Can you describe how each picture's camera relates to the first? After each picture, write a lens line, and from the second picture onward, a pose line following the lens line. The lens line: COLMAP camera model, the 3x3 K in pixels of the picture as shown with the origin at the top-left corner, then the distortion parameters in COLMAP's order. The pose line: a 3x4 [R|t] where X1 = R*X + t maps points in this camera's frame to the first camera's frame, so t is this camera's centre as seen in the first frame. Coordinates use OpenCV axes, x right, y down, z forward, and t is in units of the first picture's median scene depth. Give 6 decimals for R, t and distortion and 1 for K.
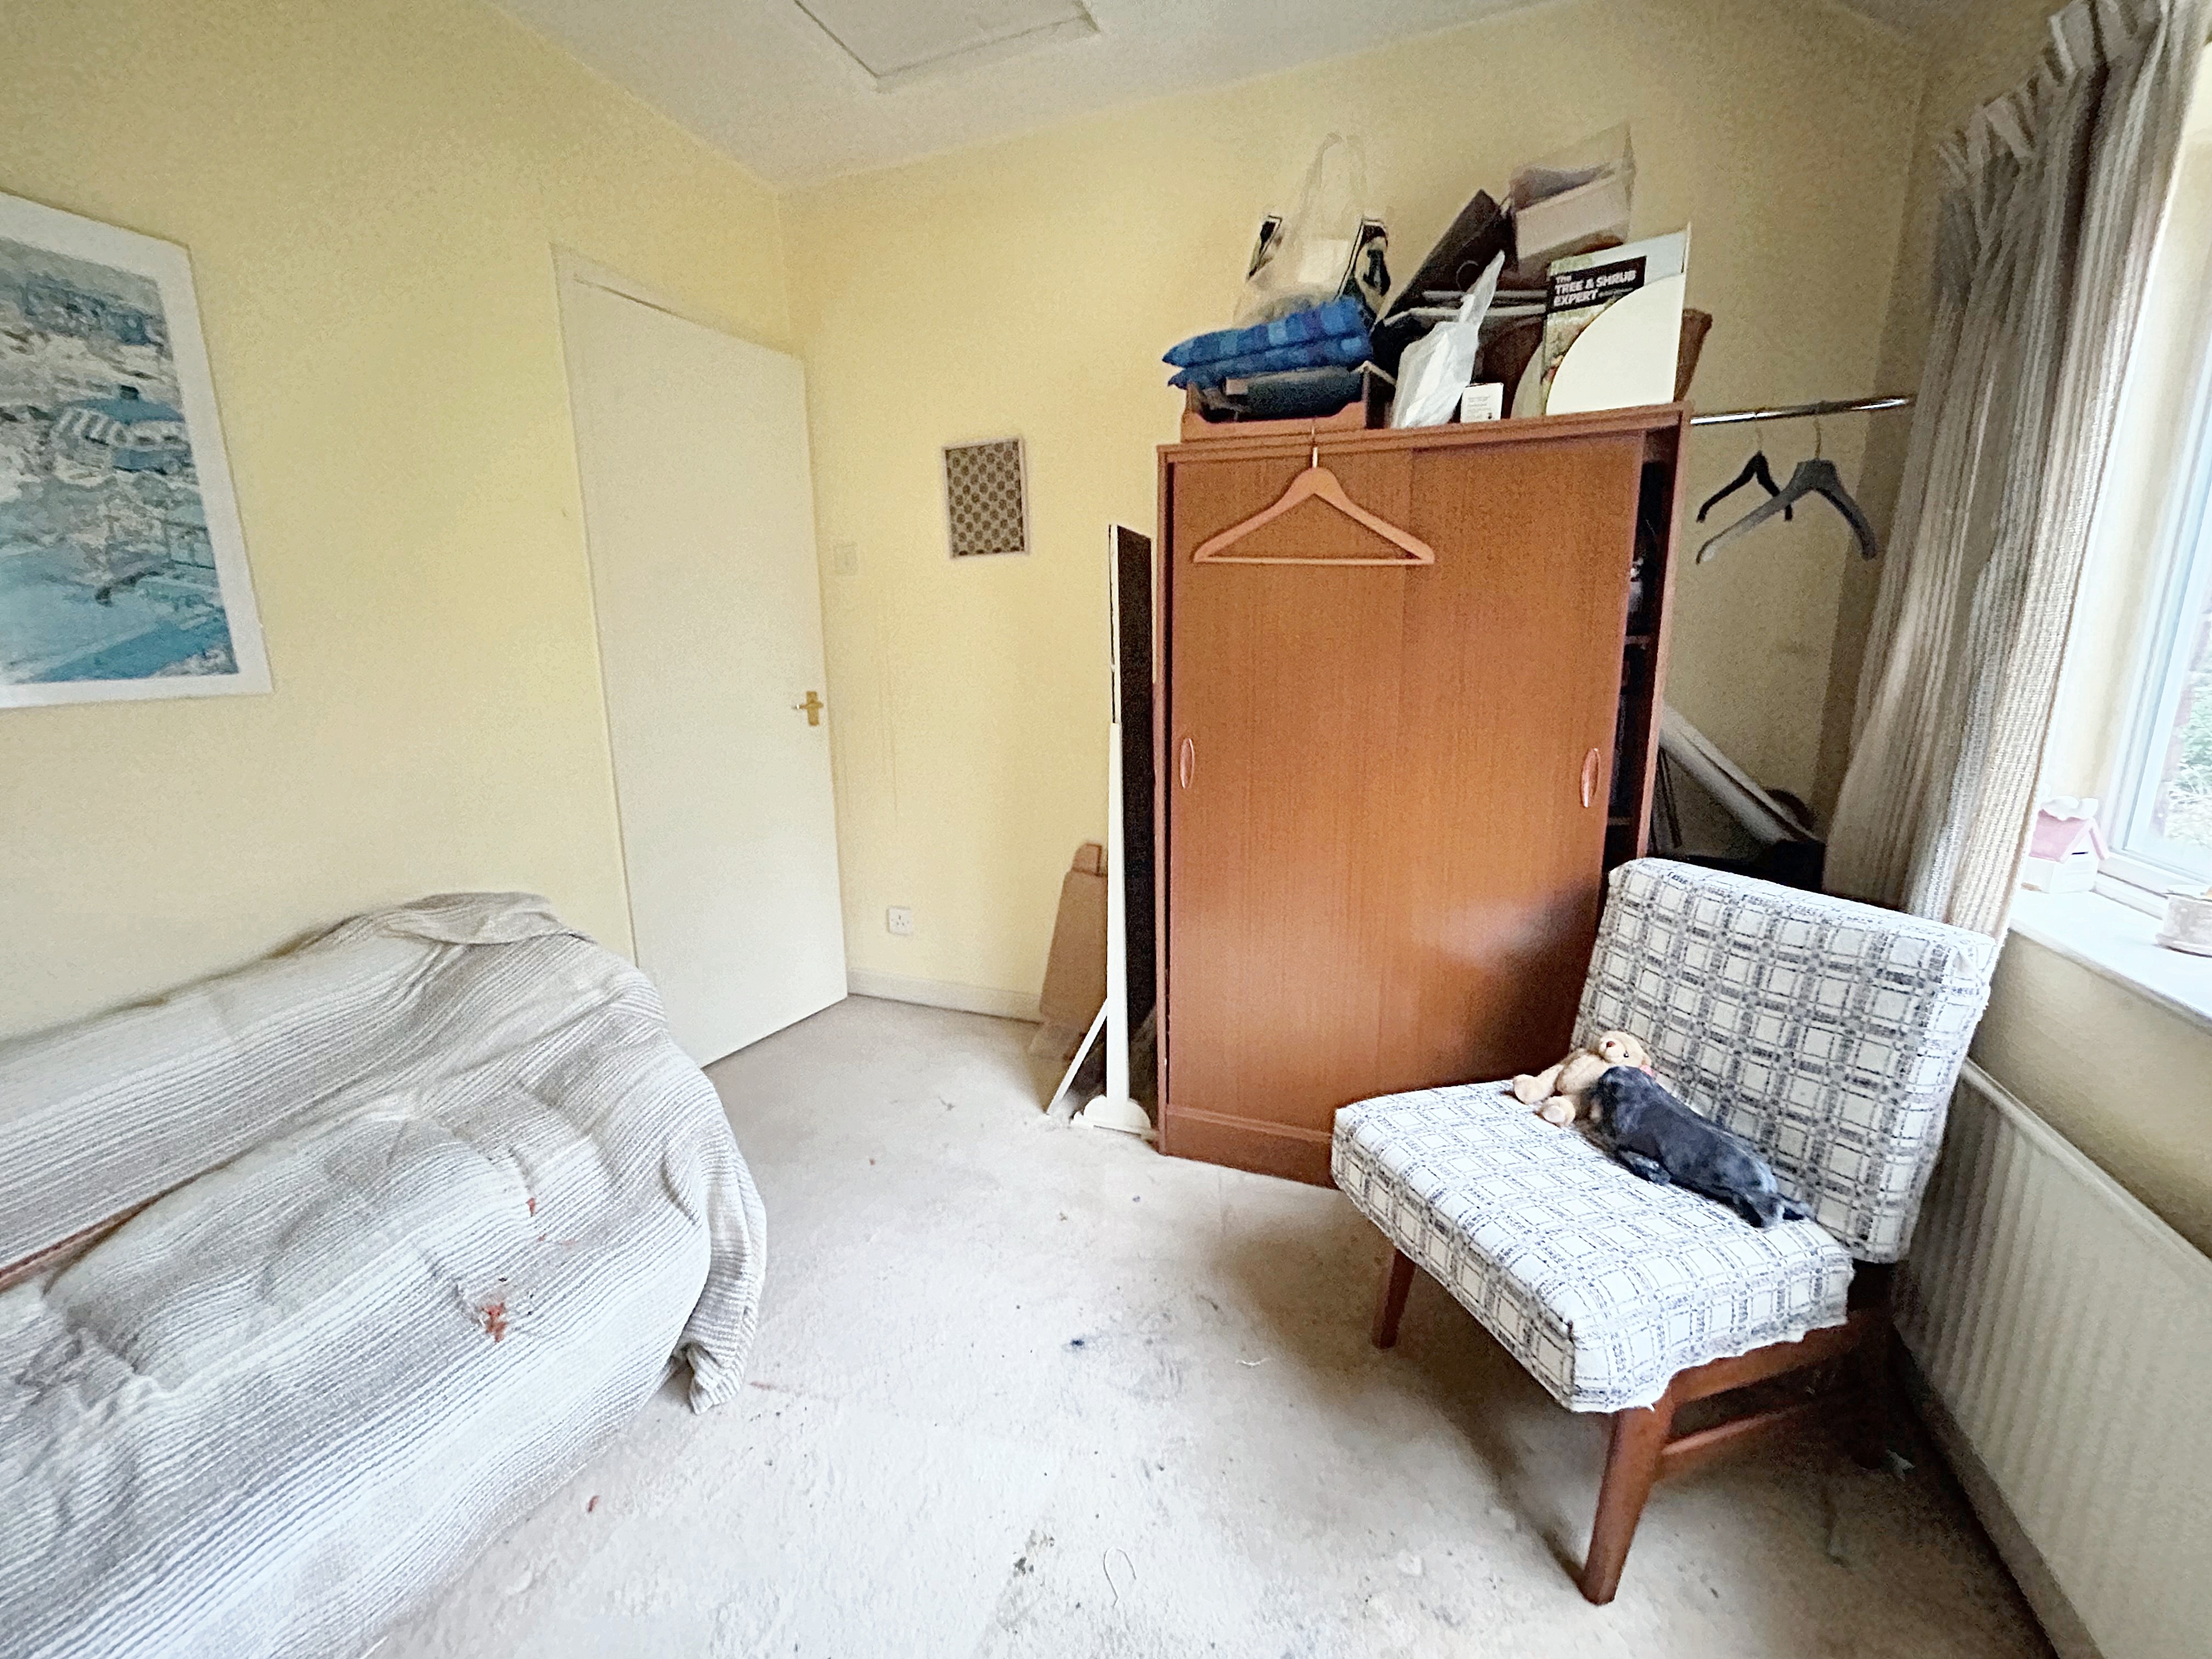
lens RADIAL K [[896.9, 0, 1106.0], [0, 896.9, 829.5], [0, 0, 1]] dist [0.002117, 0.000432]
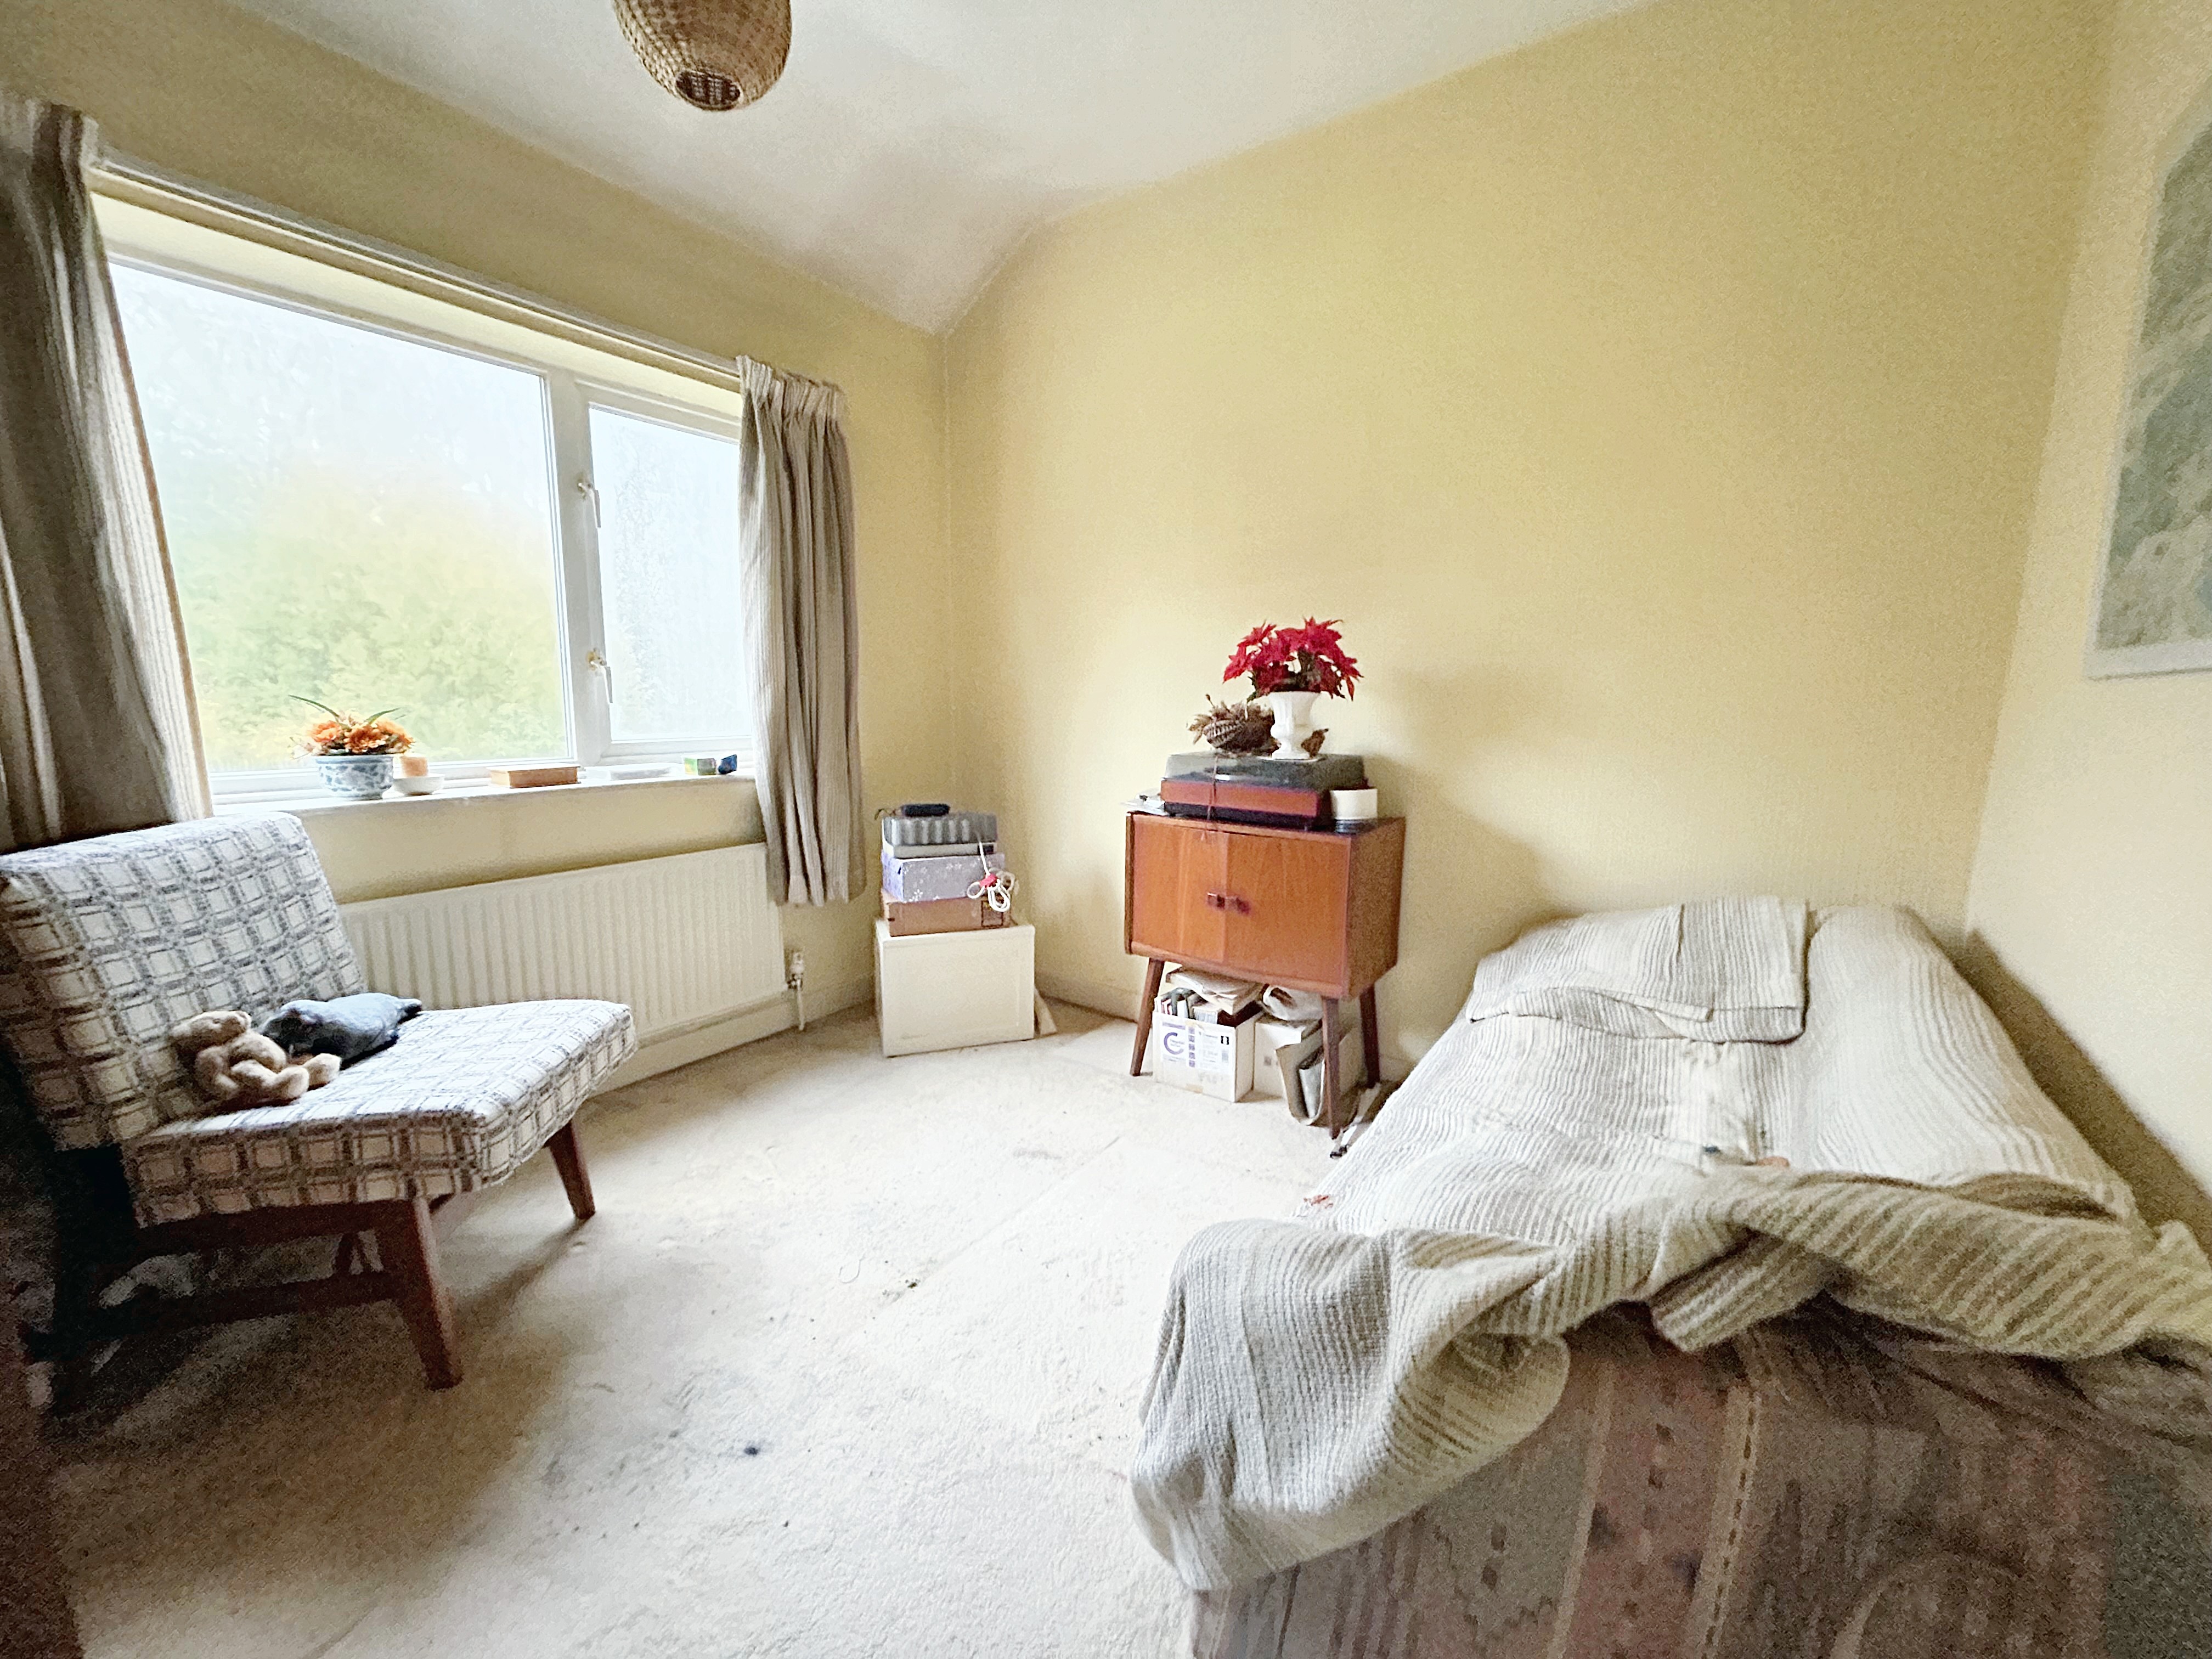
lens RADIAL K [[896.9, 0, 1106.0], [0, 896.9, 829.5], [0, 0, 1]] dist [0.002117, 0.000432]
pose [[-0.972305, -0.041214, 0.230052, -0.563562], [0.042954, 0.936049, 0.349238, -0.247620], [-0.229733, 0.349447, -0.908355, 1.634950]]
